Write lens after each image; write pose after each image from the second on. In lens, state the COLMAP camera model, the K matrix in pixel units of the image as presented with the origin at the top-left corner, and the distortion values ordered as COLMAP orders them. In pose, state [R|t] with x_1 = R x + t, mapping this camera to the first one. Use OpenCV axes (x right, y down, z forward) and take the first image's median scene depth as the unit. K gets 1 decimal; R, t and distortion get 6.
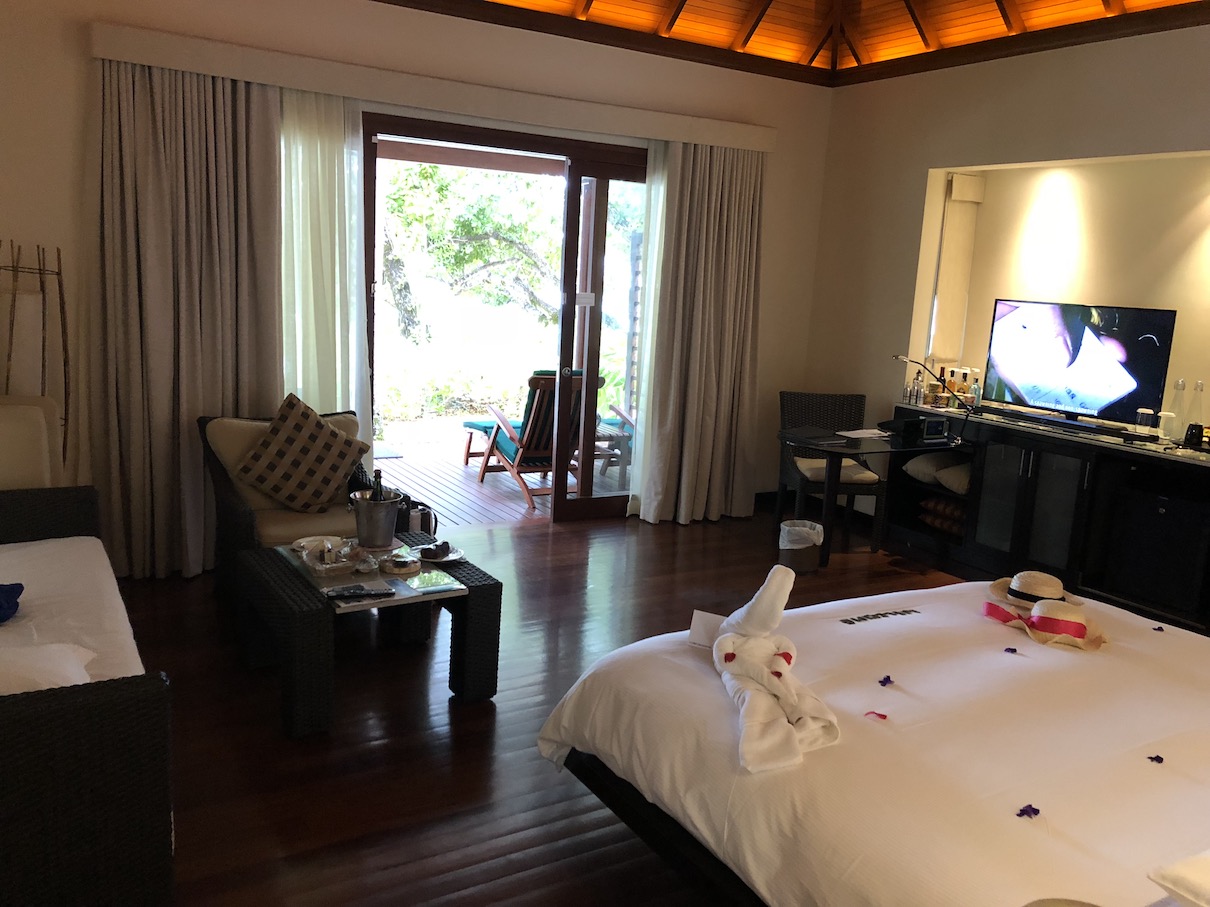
lens RADIAL K [[987.3, 0, 604.1], [0, 987.3, 453.2], [0, 0, 1]] dist [0.017215, 0.005827]
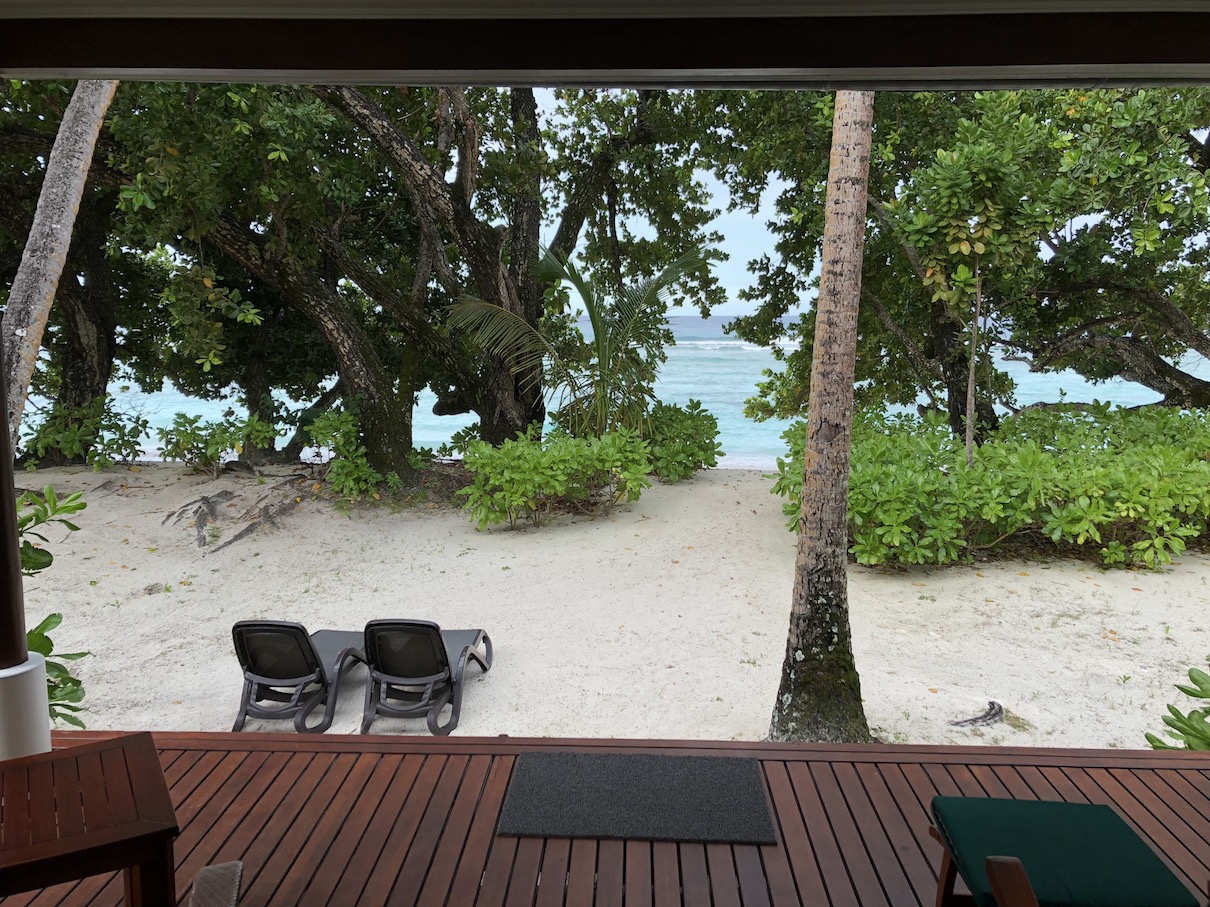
lens RADIAL K [[987.3, 0, 602.1], [0, 987.3, 451.9], [0, 0, 1]] dist [0.017215, 0.005827]
pose [[0.837640, 0.026161, -0.545596, -0.017761], [-0.062042, 0.996945, -0.047448, -0.040077], [0.542688, 0.073594, 0.836704, 0.203075]]
